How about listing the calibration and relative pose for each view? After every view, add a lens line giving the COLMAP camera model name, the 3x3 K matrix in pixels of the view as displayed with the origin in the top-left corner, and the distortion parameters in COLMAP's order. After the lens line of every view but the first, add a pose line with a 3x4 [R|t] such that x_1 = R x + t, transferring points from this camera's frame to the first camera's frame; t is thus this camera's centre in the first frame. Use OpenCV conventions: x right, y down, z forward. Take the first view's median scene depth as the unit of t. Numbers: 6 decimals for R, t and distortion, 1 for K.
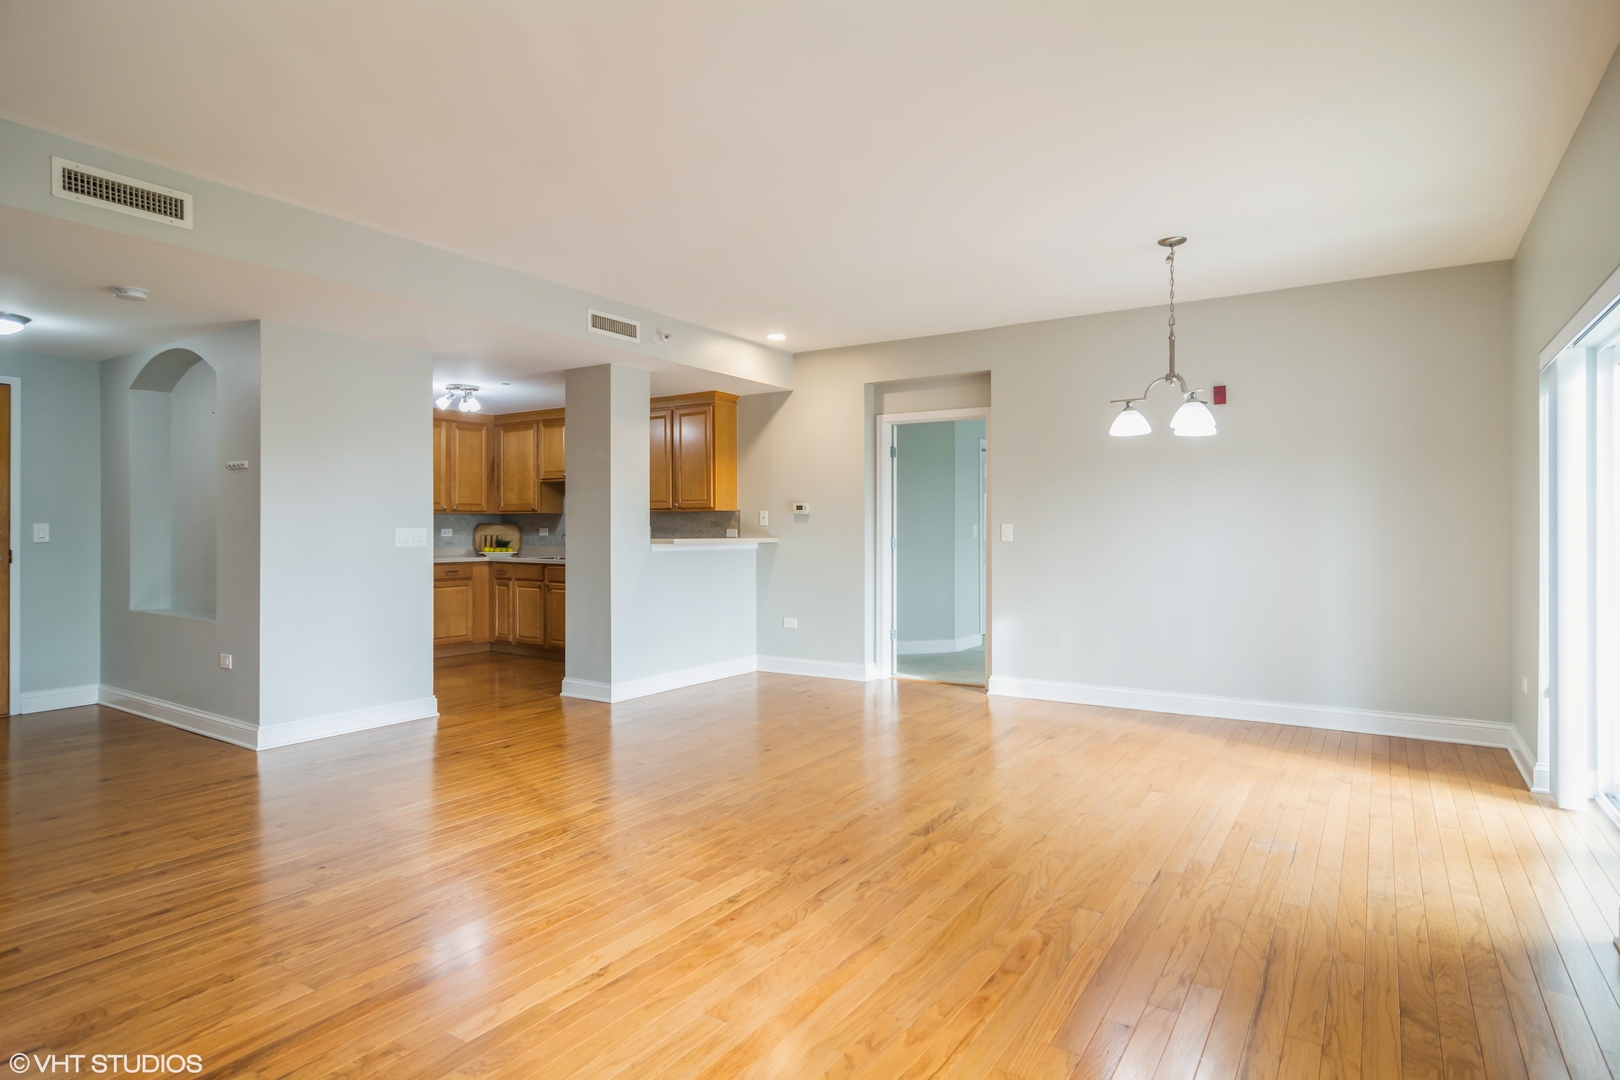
lens RADIAL K [[876.7, 0, 814.2], [0, 876.7, 530.2], [0, 0, 1]] dist [-0.001696, 0.001234]
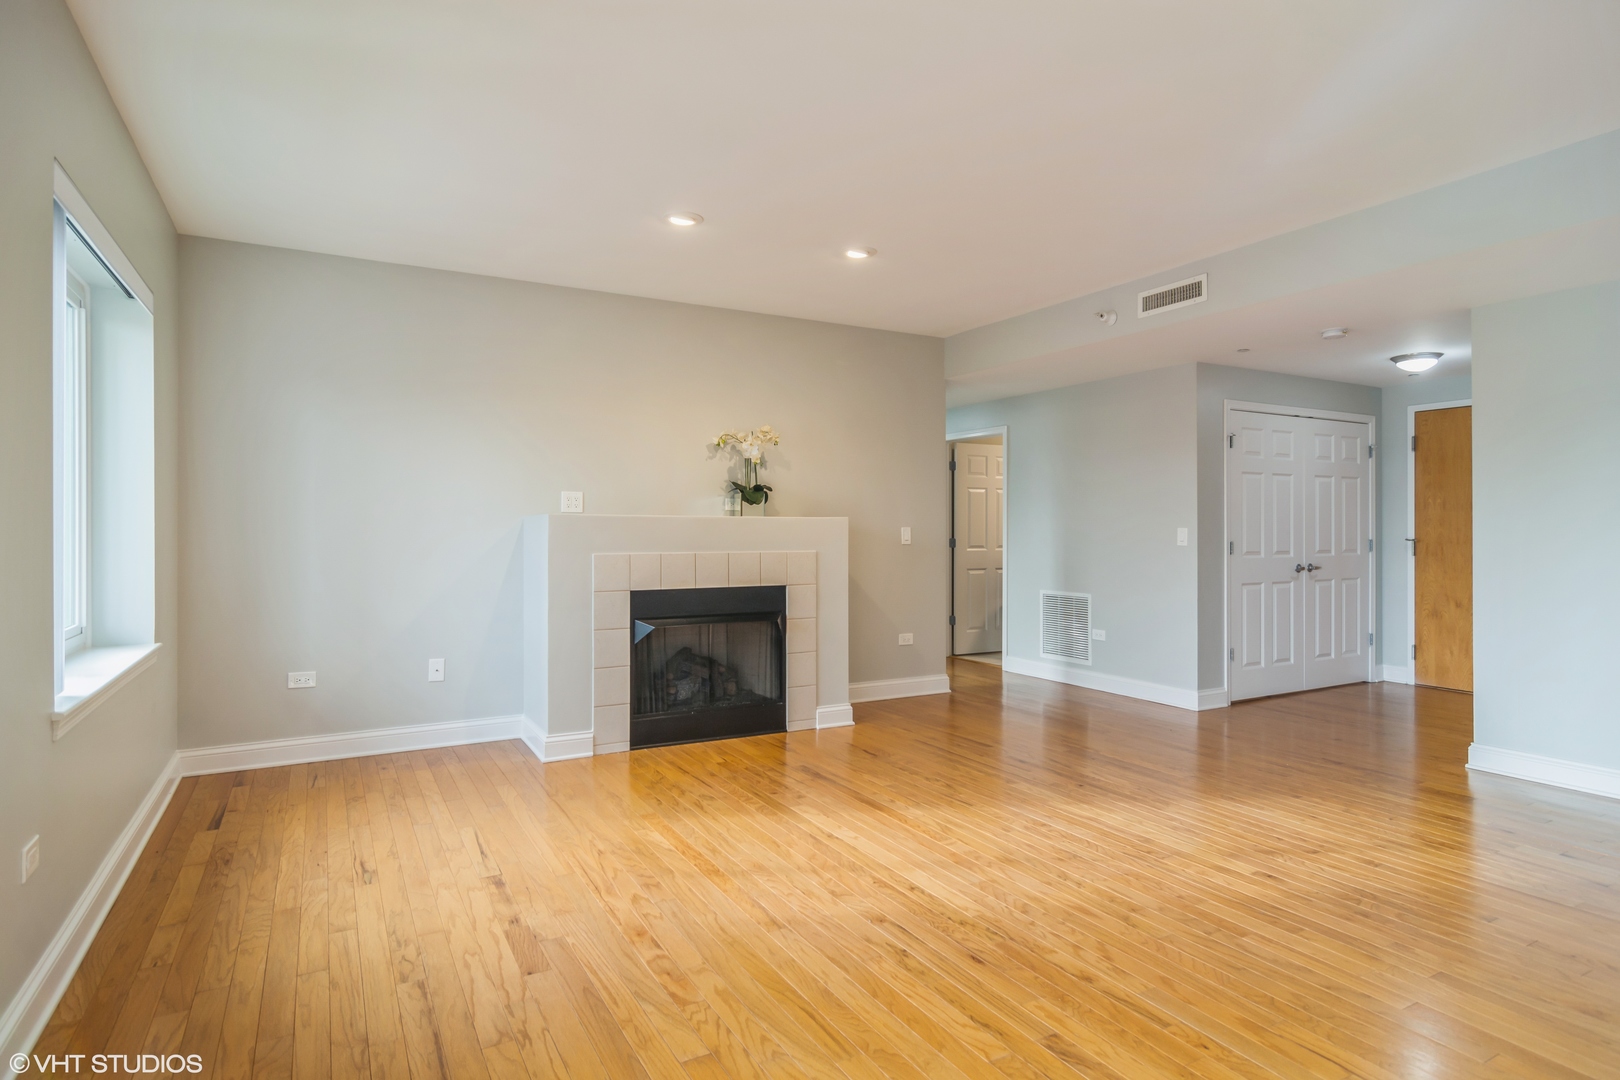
lens RADIAL K [[876.7, 0, 817.6], [0, 876.7, 537.7], [0, 0, 1]] dist [-0.001696, 0.001234]
pose [[-0.466719, 0.006913, -0.884379, 0.777507], [-0.000218, 0.999969, 0.007932, -0.003726], [0.884406, 0.003895, -0.466703, 1.220582]]
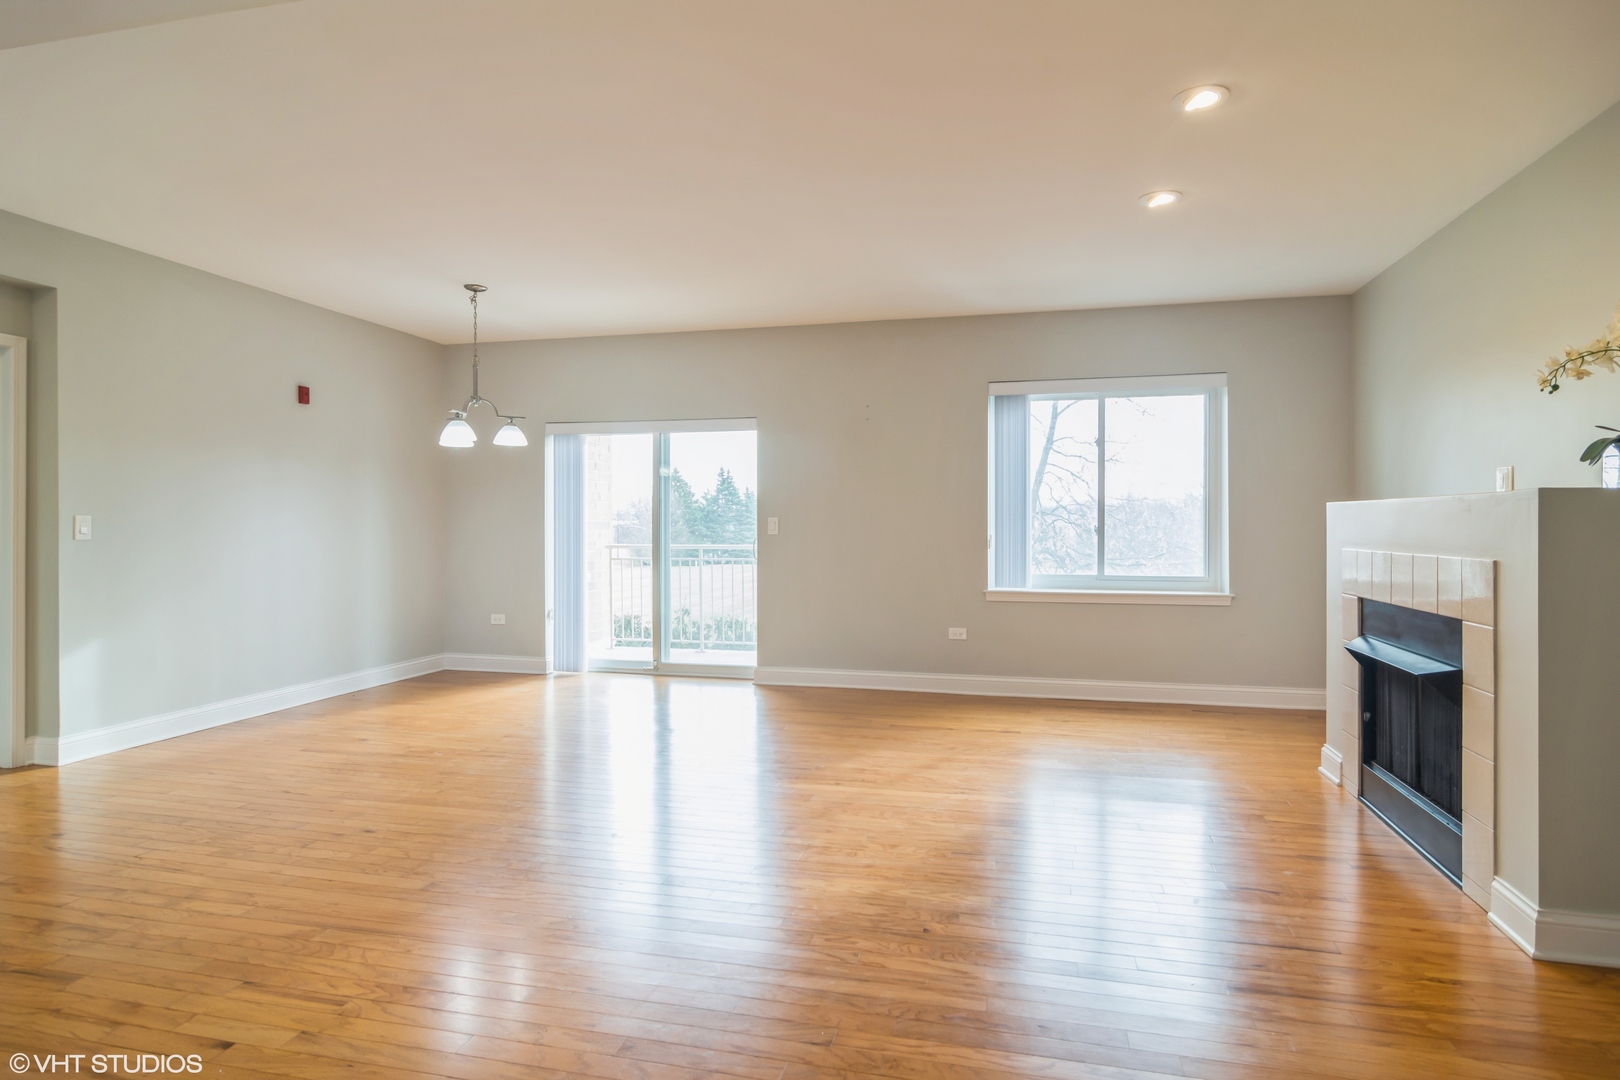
lens RADIAL K [[876.7, 0, 803.9], [0, 876.7, 531.5], [0, 0, 1]] dist [-0.001696, 0.001234]
pose [[-0.306645, -0.000102, 0.951824, -1.246130], [0.004587, 0.999988, 0.001585, 0.015660], [-0.951813, 0.004852, -0.306641, 1.301497]]
